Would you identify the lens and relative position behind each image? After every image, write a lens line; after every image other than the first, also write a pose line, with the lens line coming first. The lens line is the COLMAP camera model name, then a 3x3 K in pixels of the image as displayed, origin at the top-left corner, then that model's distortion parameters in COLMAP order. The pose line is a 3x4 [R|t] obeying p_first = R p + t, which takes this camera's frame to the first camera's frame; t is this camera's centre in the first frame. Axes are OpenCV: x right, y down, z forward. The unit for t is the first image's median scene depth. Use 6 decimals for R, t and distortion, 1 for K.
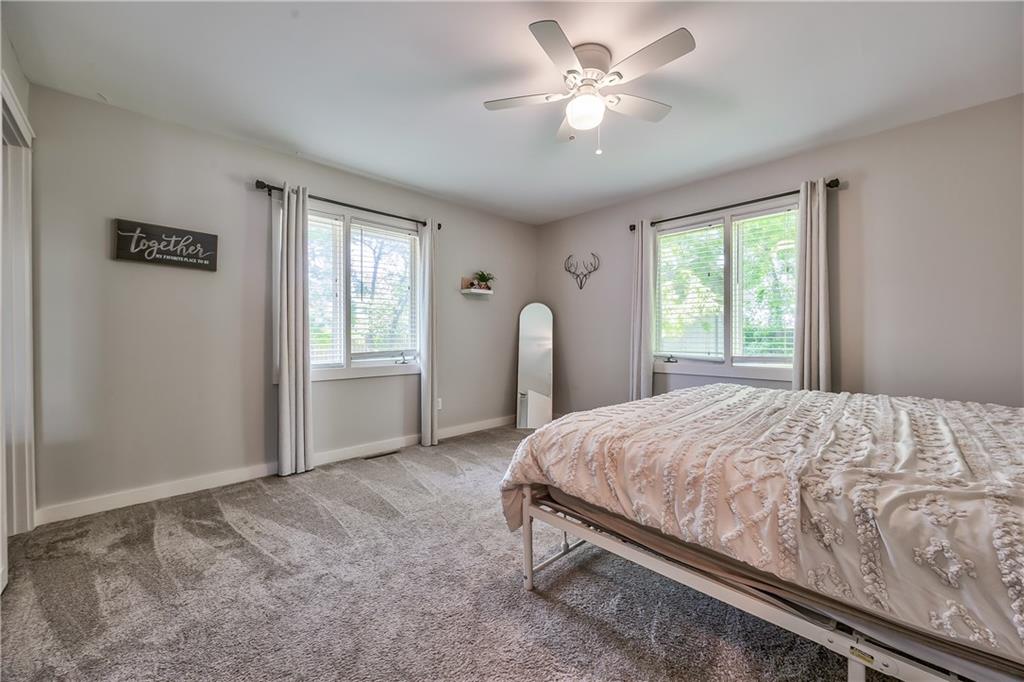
lens RADIAL K [[388.9, 0, 512.0], [0, 388.9, 341.0], [0, 0, 1]] dist [-0.000235, -0.000025]
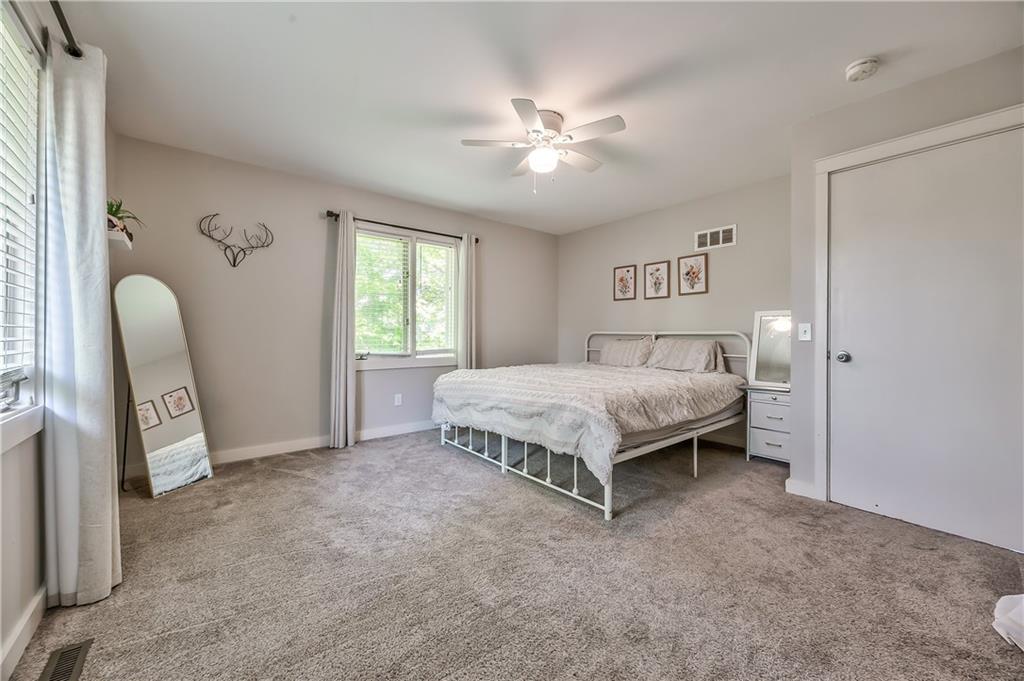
lens RADIAL K [[399.8, 0, 511.6], [0, 399.8, 326.4], [0, 0, 1]] dist [0.000832, 0.000061]
pose [[0.098624, 0.023906, 0.994838, -0.599910], [0.011431, 0.999618, -0.025154, -0.001480], [-0.995059, 0.013853, 0.098313, 0.517648]]
